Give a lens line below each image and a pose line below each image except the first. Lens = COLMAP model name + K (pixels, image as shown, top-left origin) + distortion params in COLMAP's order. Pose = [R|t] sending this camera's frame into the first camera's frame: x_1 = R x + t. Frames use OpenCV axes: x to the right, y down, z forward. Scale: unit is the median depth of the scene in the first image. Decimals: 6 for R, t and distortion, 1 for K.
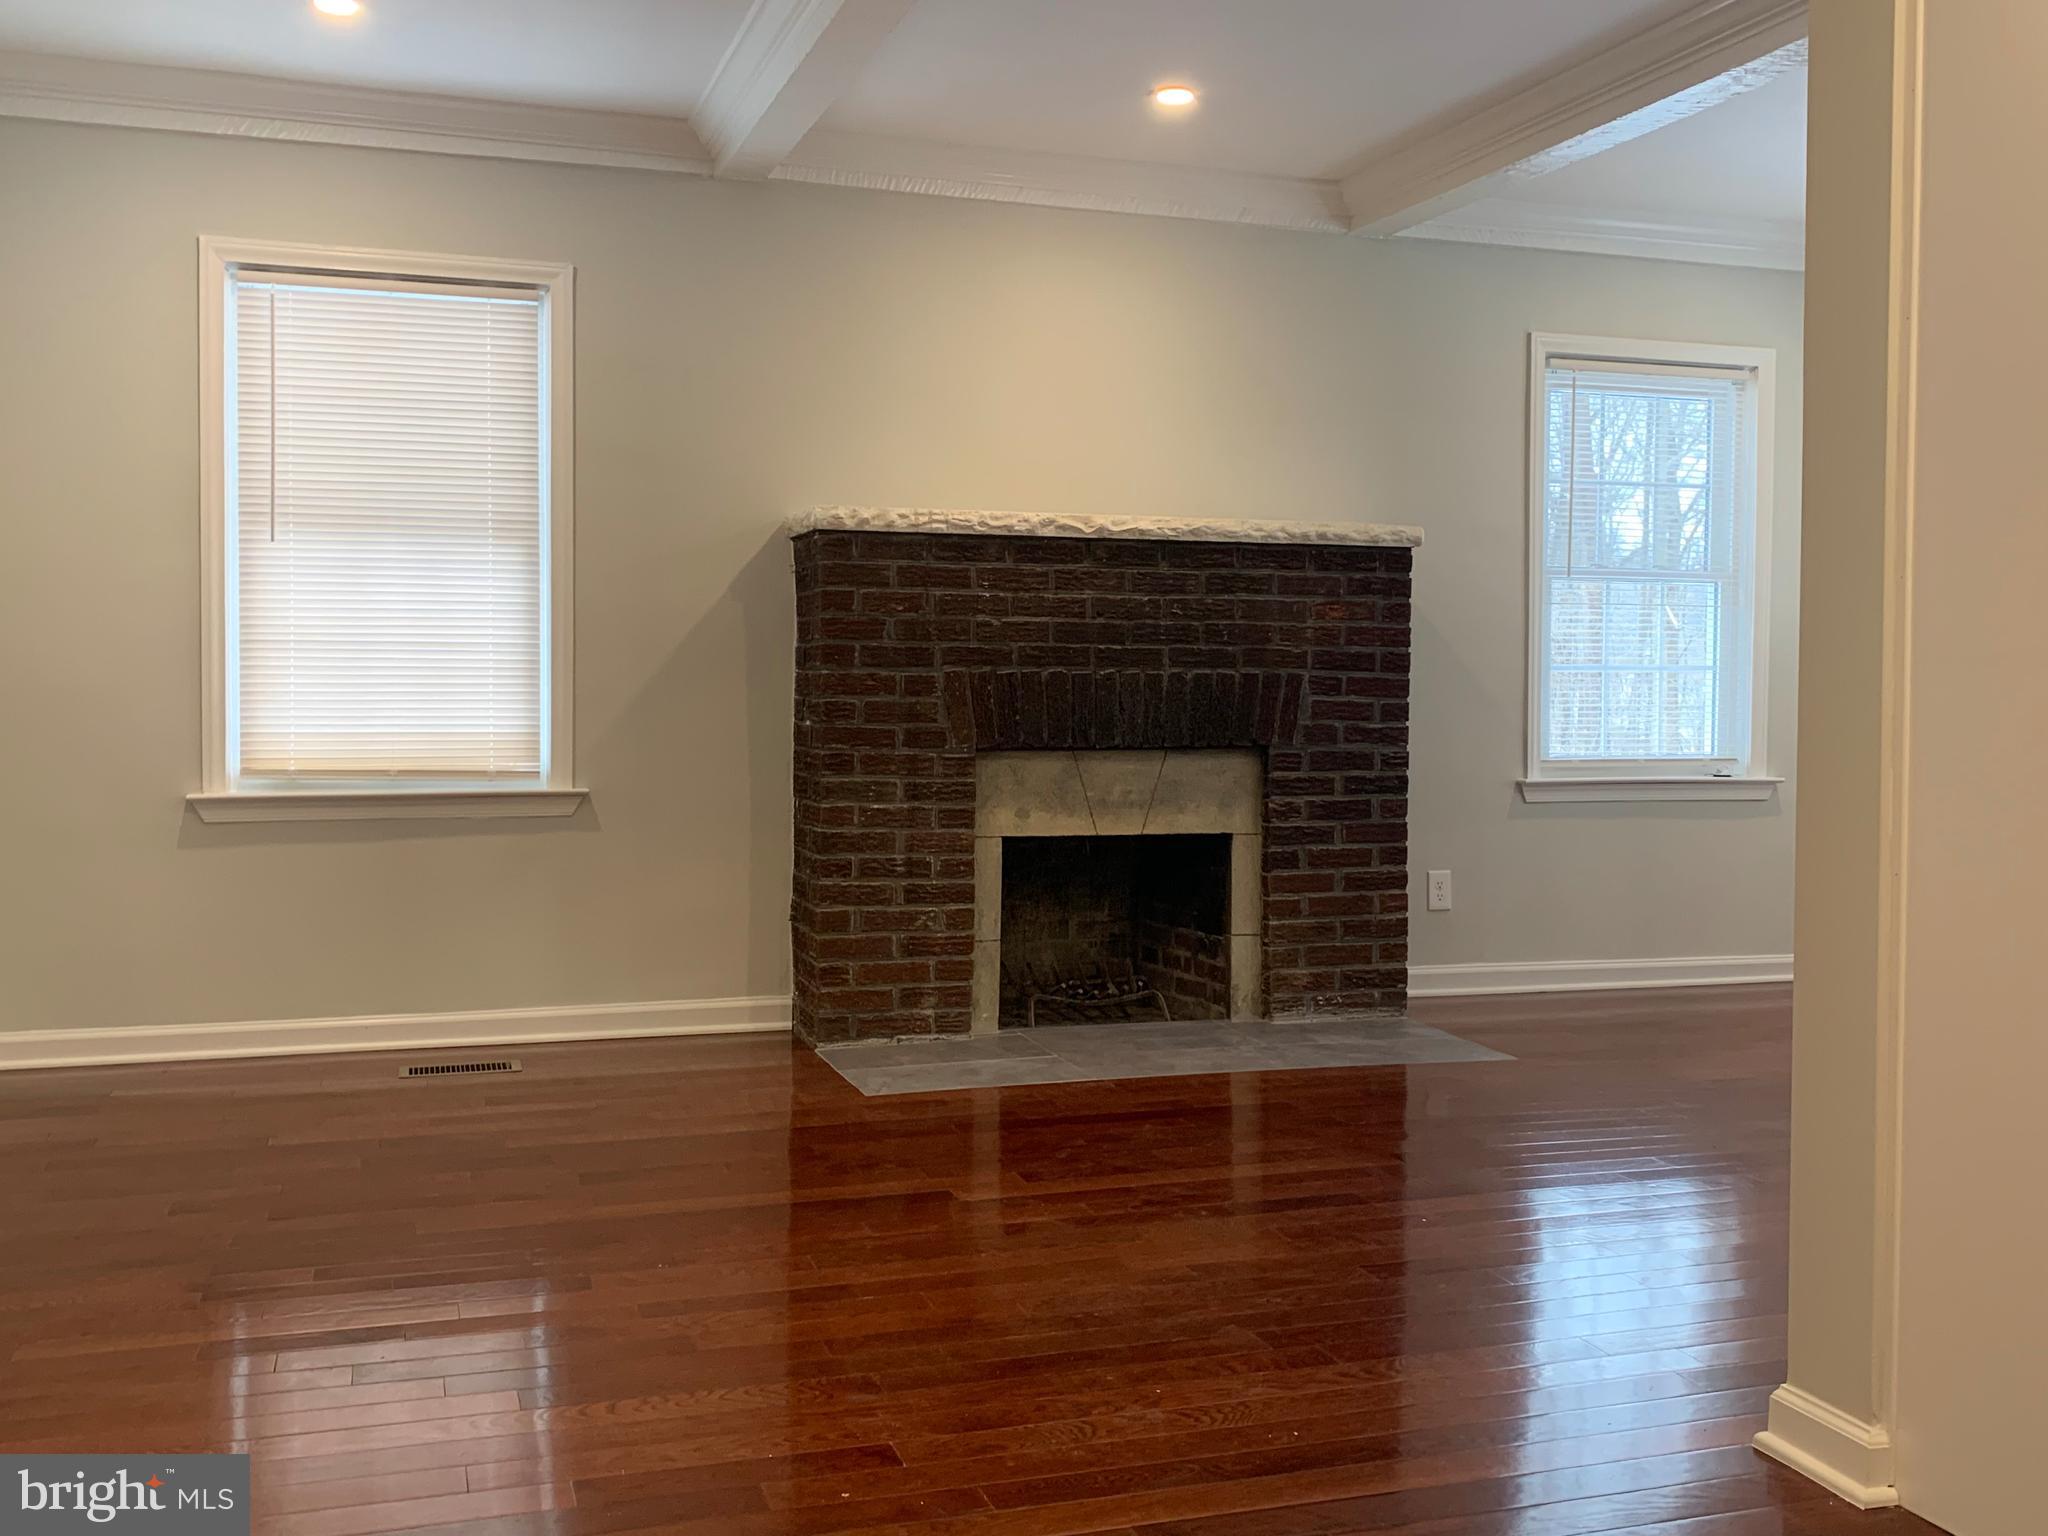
lens RADIAL K [[1962.6, 0, 1024.0], [0, 1962.6, 768.0], [0, 0, 1]] dist [0.264765, -0.623068]
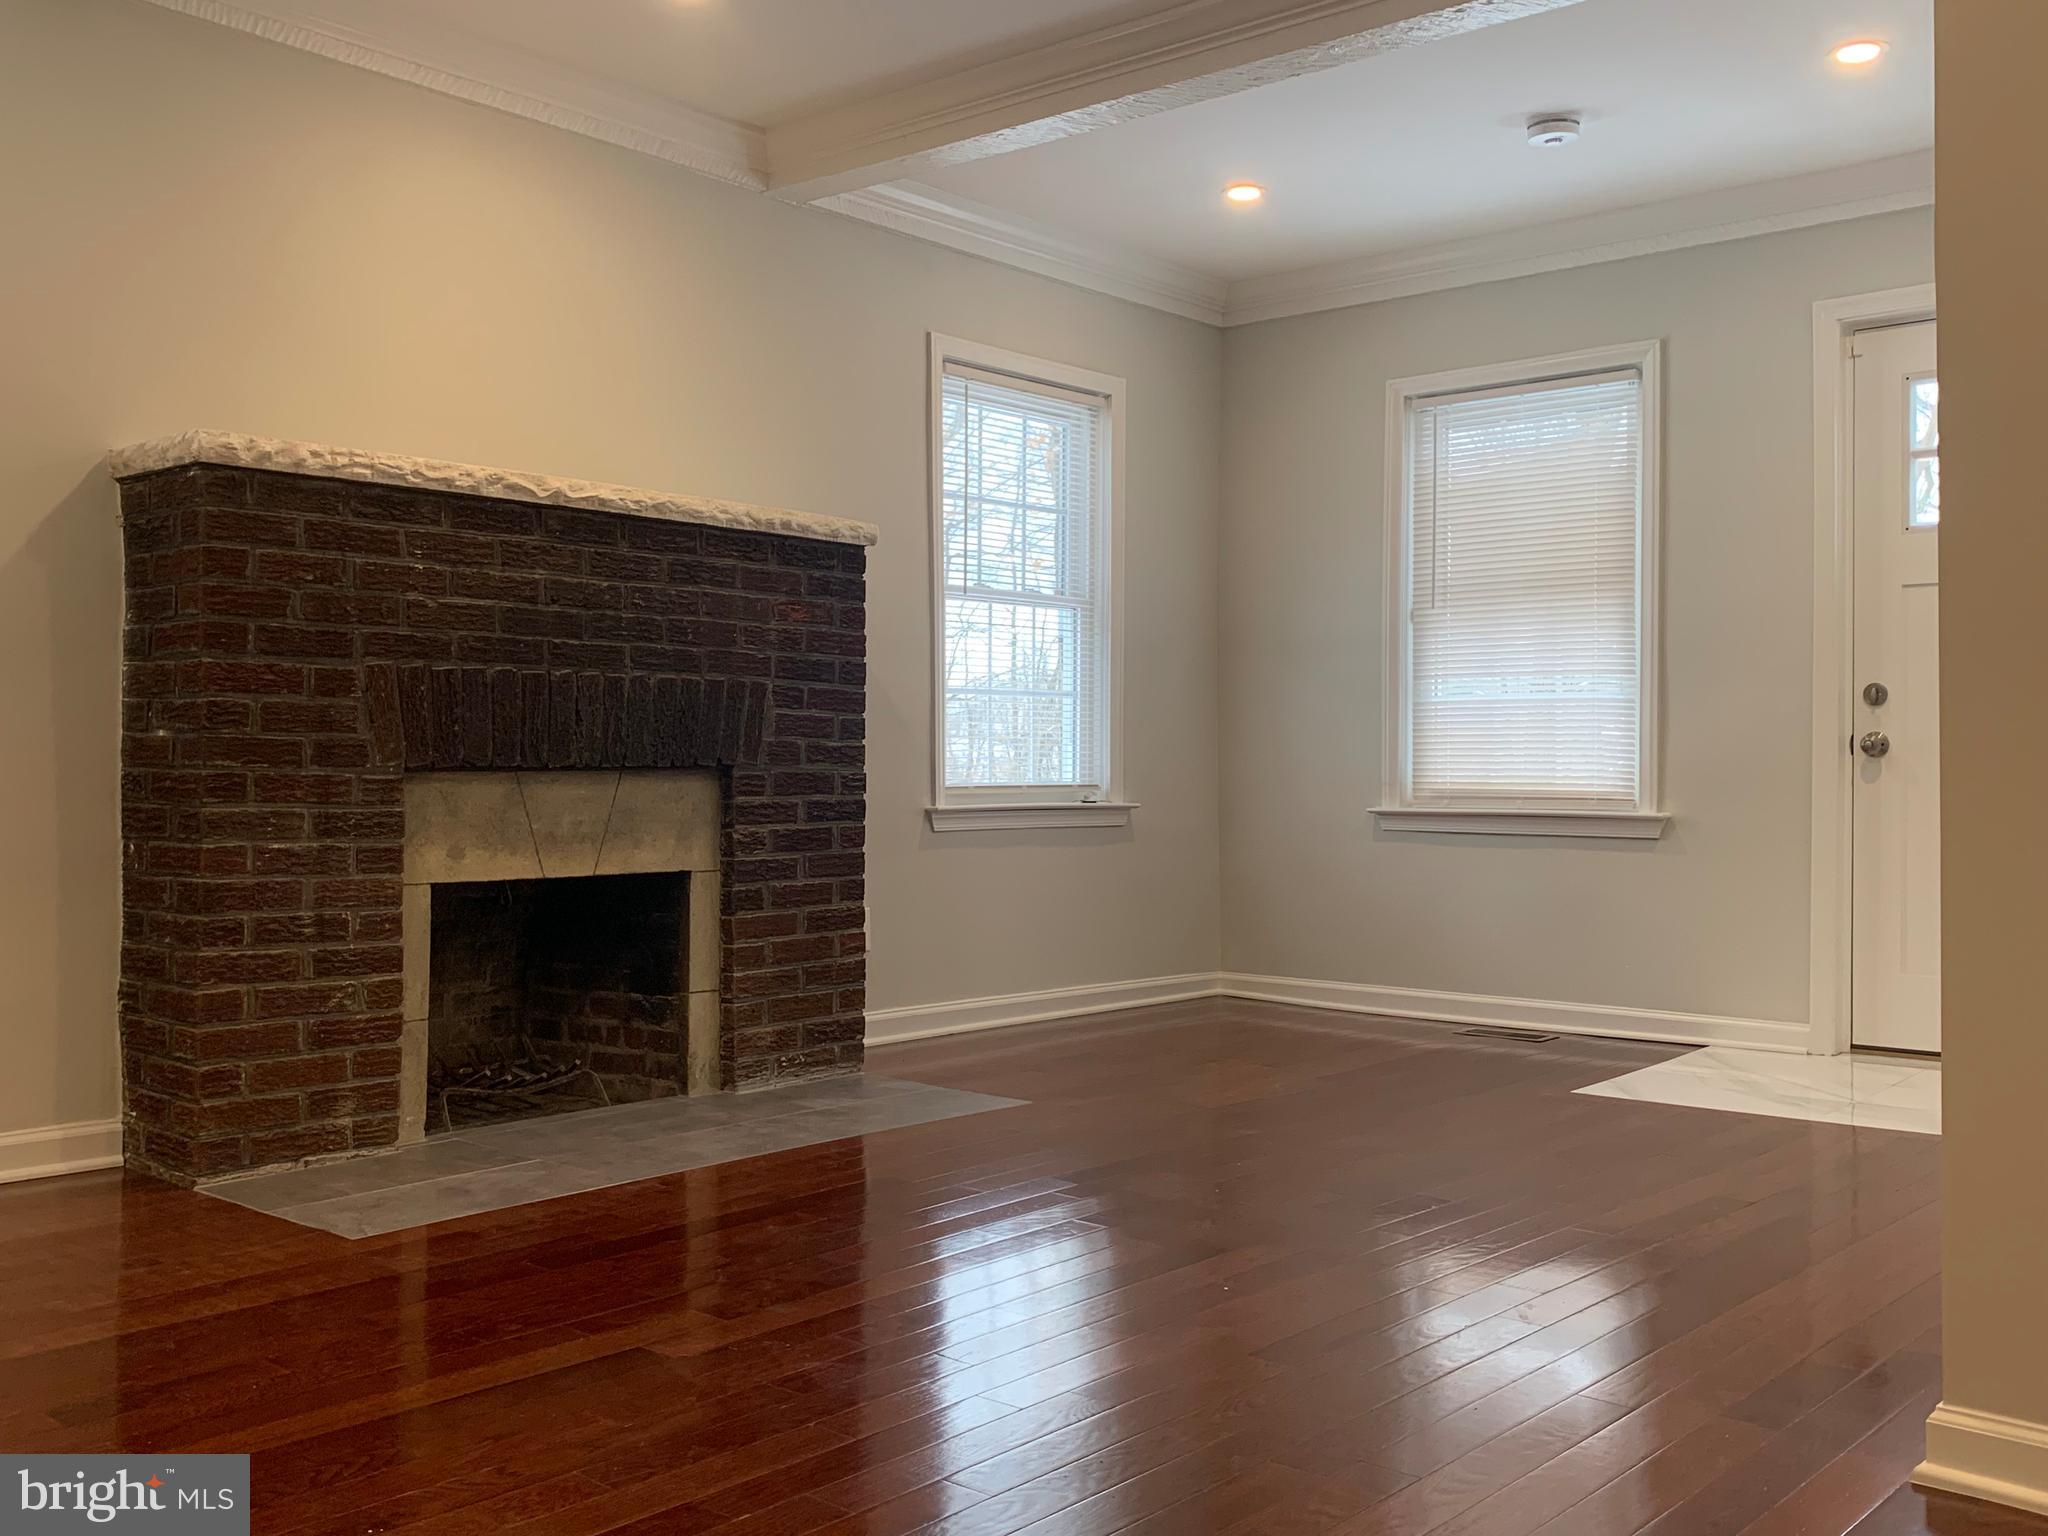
lens RADIAL K [[1962.6, 0, 1024.0], [0, 1962.6, 768.0], [0, 0, 1]] dist [0.264765, -0.623068]
pose [[0.870423, -0.007507, 0.492248, -0.189572], [0.026948, 0.999111, -0.032415, 0.020997], [-0.491567, 0.041480, 0.869851, 0.198342]]
